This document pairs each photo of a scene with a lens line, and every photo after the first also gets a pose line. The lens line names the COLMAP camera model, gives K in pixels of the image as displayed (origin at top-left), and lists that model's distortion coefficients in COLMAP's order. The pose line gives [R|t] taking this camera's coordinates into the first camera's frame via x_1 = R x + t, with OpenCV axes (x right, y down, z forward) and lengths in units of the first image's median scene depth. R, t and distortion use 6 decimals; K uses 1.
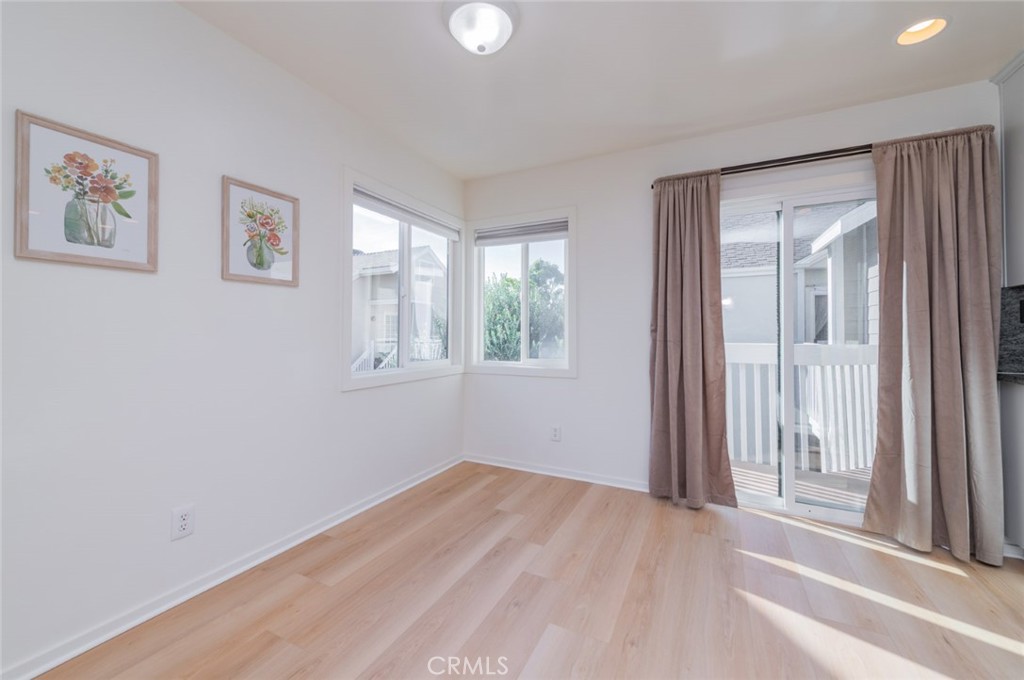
lens RADIAL K [[403.2, 0, 508.5], [0, 403.2, 325.2], [0, 0, 1]] dist [0.016637, -0.000226]
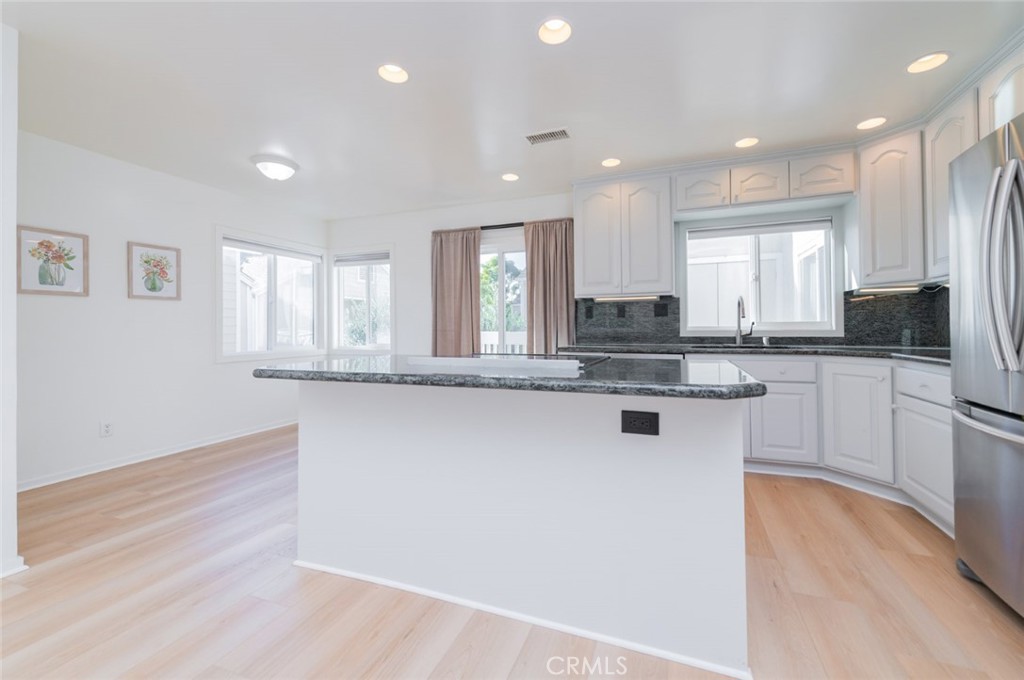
lens RADIAL K [[401.4, 0, 531.5], [0, 401.4, 322.7], [0, 0, 1]] dist [0.006391, -0.000556]
pose [[0.992443, -0.010059, 0.122297, 0.740945], [0.008775, 0.999901, 0.011035, -0.007546], [-0.122396, -0.009879, 0.992432, -0.870248]]
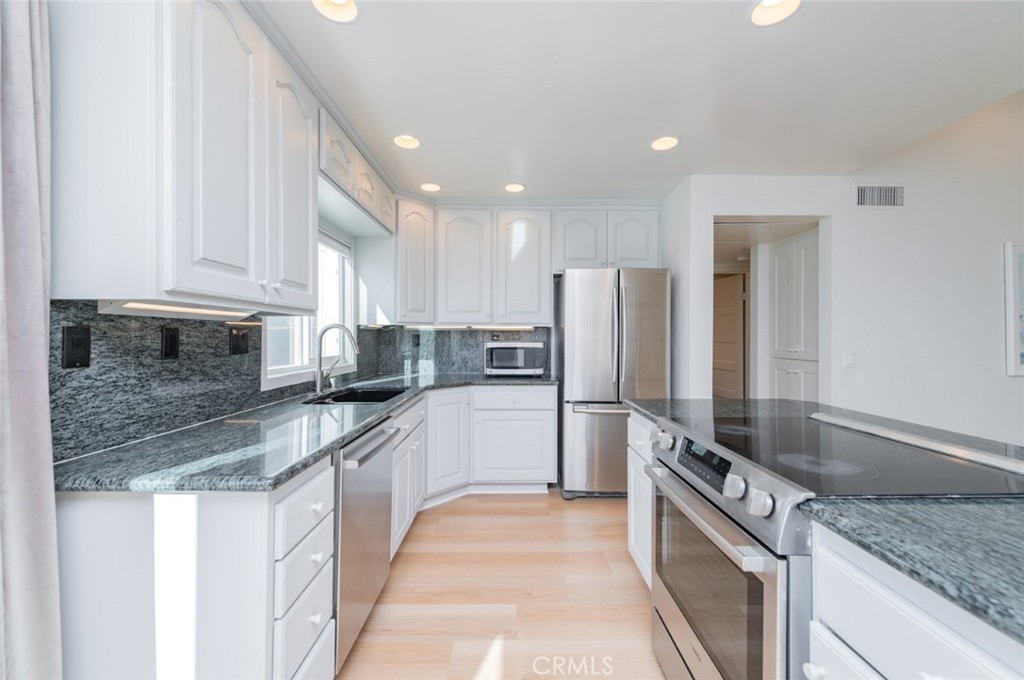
lens RADIAL K [[401.0, 0, 517.2], [0, 401.0, 336.6], [0, 0, 1]] dist [0.008133, -0.000606]
pose [[-0.464942, -0.001642, 0.885340, 0.493945], [-0.023221, 0.999677, -0.010340, -0.054311], [-0.885037, -0.025366, -0.464829, 0.707659]]
